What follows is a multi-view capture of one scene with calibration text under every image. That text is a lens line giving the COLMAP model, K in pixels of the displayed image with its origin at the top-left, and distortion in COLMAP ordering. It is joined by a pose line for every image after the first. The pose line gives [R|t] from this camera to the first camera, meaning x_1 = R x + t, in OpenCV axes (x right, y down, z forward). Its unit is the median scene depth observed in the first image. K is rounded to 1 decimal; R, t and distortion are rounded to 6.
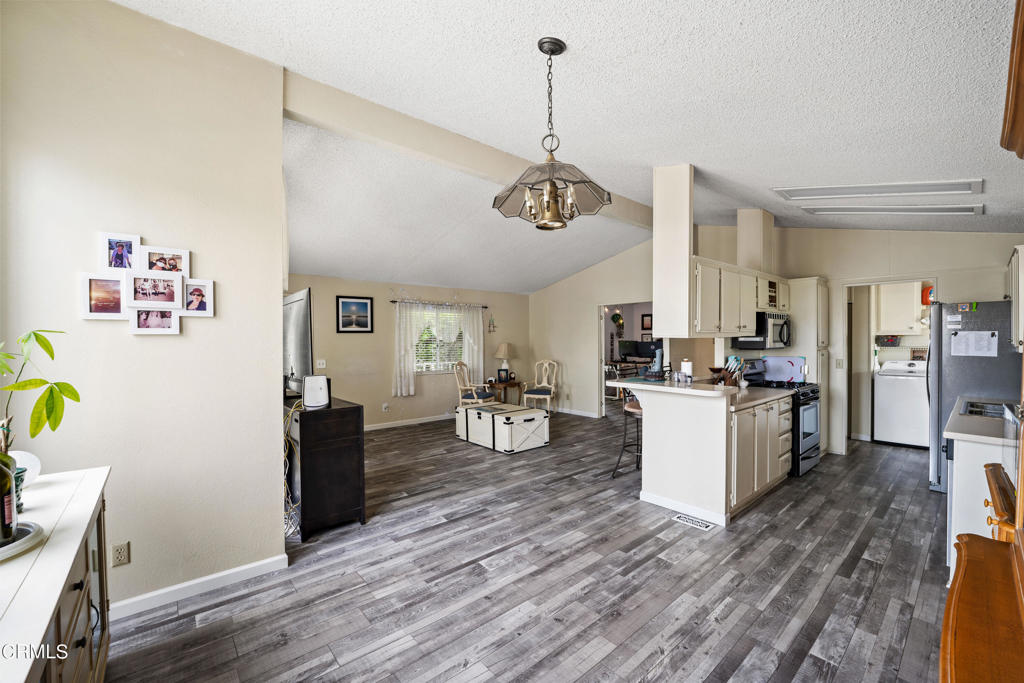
lens RADIAL K [[415.3, 0, 512.6], [0, 415.3, 345.1], [0, 0, 1]] dist [-0.024433, 0.000601]
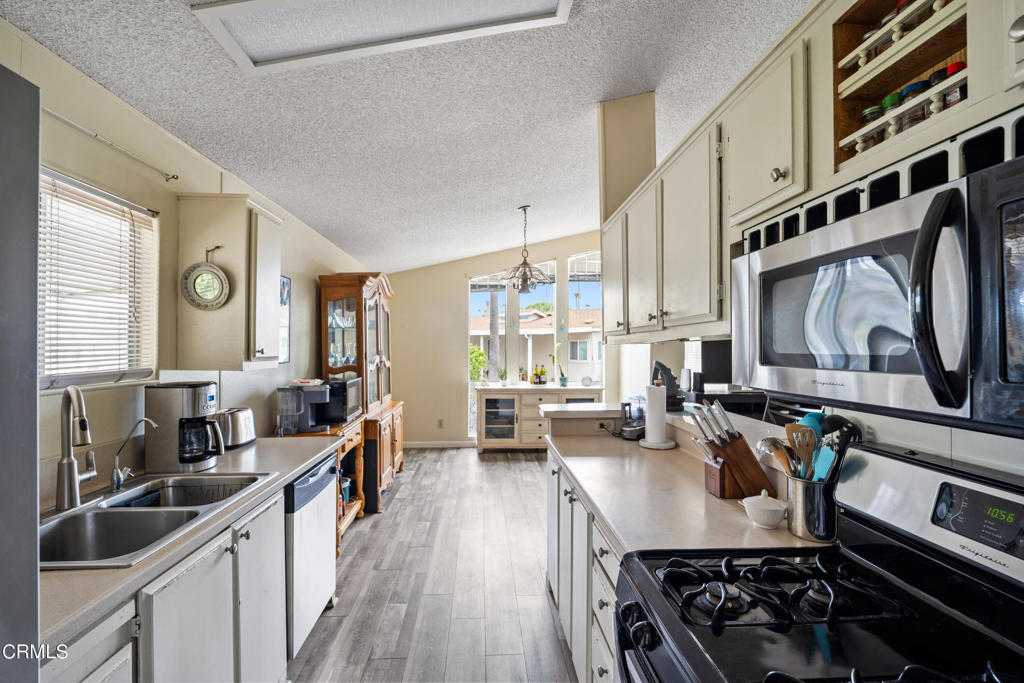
lens RADIAL K [[477.3, 0, 512.0], [0, 477.3, 344.1], [0, 0, 1]] dist [-0.000170, -0.000019]
pose [[-0.602715, -0.001142, -0.797956, 0.962420], [-0.009366, 0.999940, 0.005643, -0.016867], [0.797902, 0.010874, -0.602689, 1.114774]]
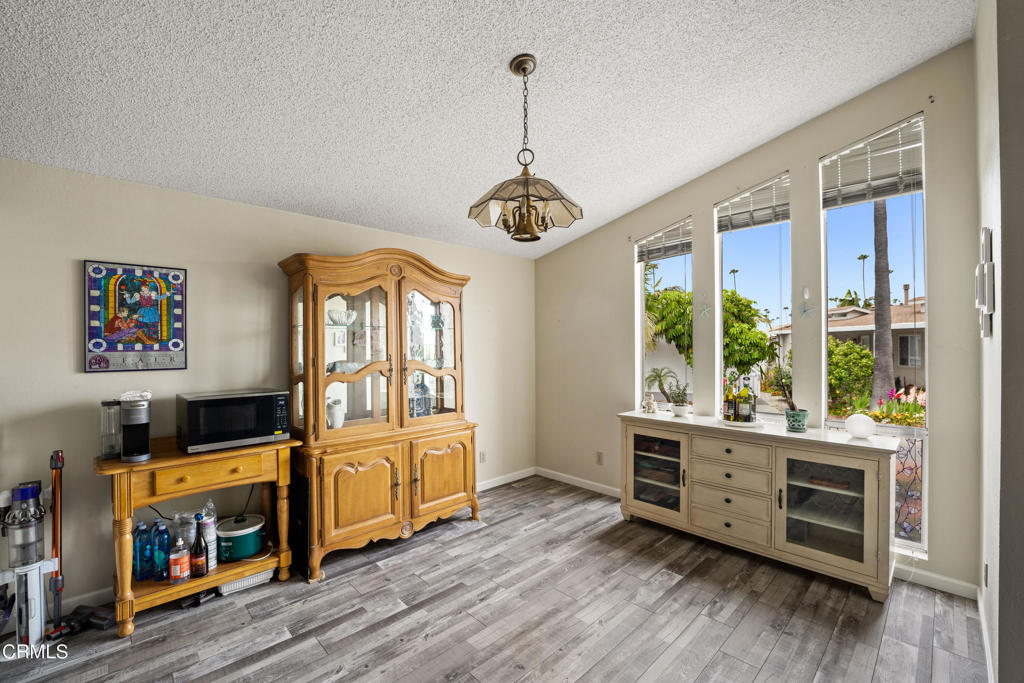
lens RADIAL K [[425.4, 0, 511.1], [0, 425.4, 344.1], [0, 0, 1]] dist [-0.024321, 0.000035]
pose [[-0.998683, 0.007405, -0.050770, 0.085091], [0.007096, 0.999955, 0.006268, -0.013648], [0.050815, 0.005900, -0.998691, 0.940198]]
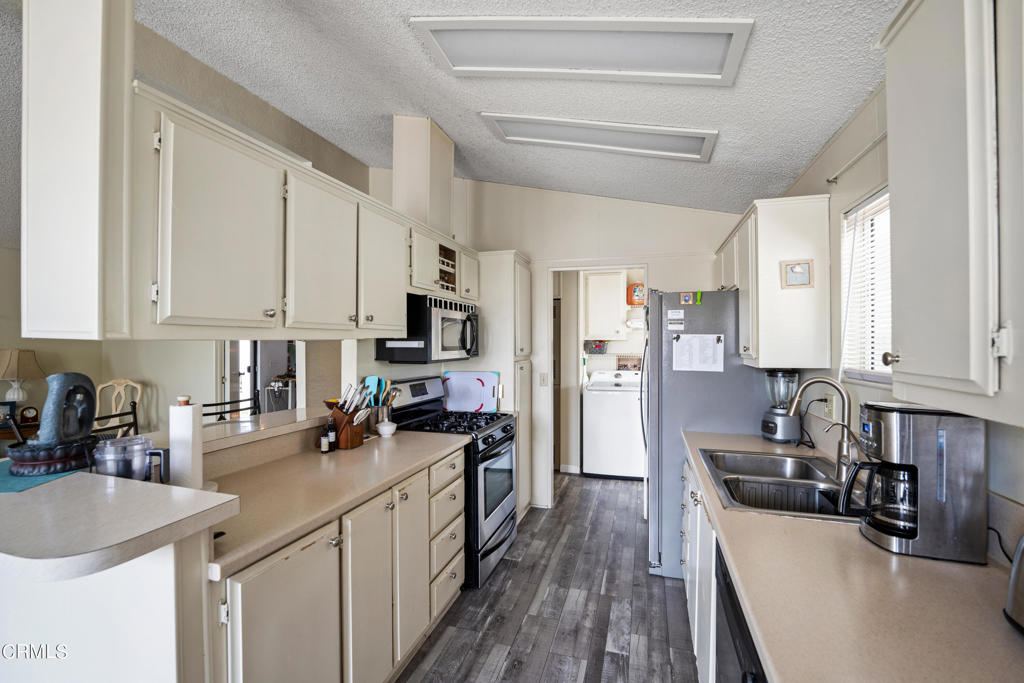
lens RADIAL K [[442.0, 0, 513.2], [0, 442.0, 342.5], [0, 0, 1]] dist [-0.021380, 0.000246]
pose [[0.843527, 0.007748, 0.537031, 0.414026], [0.001095, 0.999869, -0.016147, -0.007581], [-0.537086, 0.014209, 0.843408, 0.461275]]
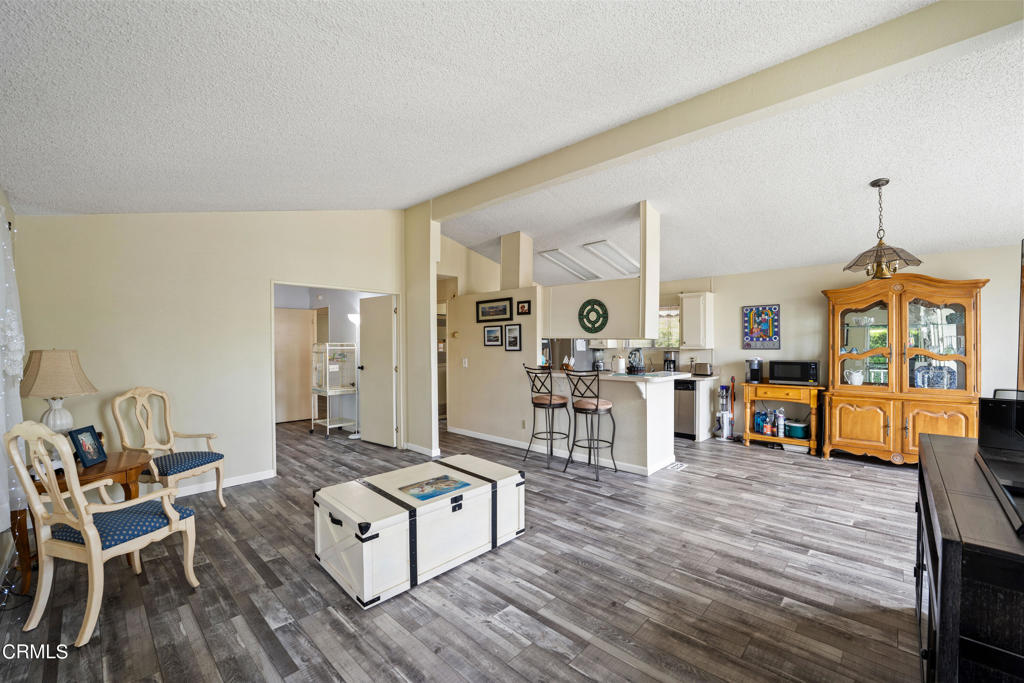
lens RADIAL K [[415.3, 0, 512.6], [0, 415.3, 345.1], [0, 0, 1]] dist [-0.024433, 0.000601]
pose [[-0.101707, 0.000716, 0.994814, -0.721585], [0.016628, 0.999861, 0.000980, -0.005876], [-0.994675, 0.016641, -0.101704, 1.309126]]
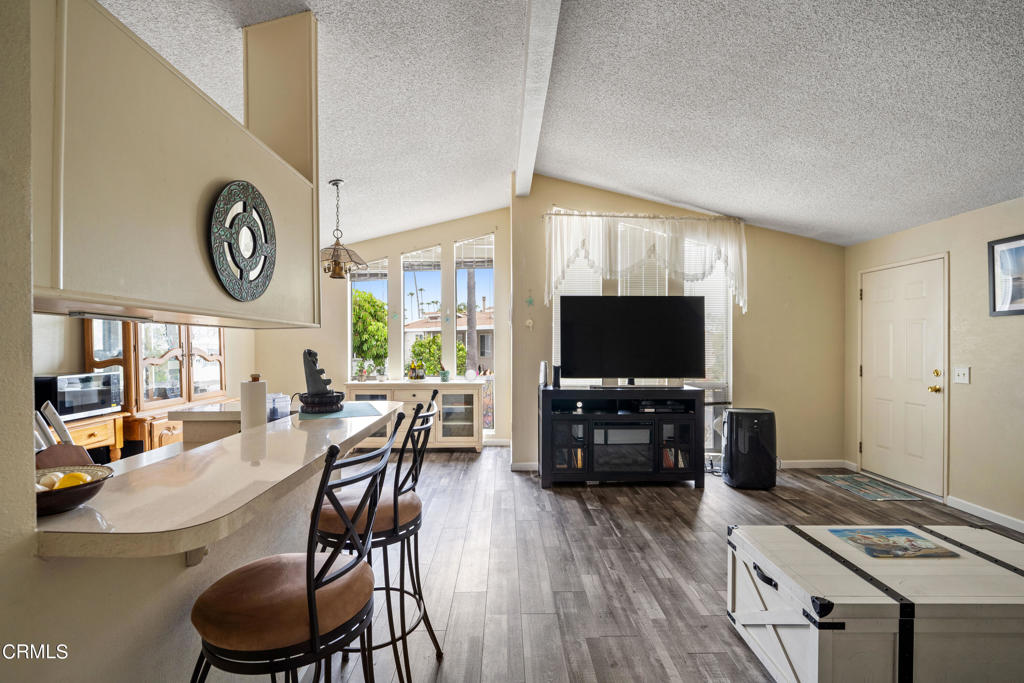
lens RADIAL K [[463.1, 0, 510.1], [0, 463.1, 343.3], [0, 0, 1]] dist [-0.018310, 0.000164]
pose [[-0.645967, 0.008932, -0.763313, 0.555487], [-0.001184, 0.999919, 0.012702, -0.004873], [0.763365, 0.009109, -0.645904, 1.370278]]
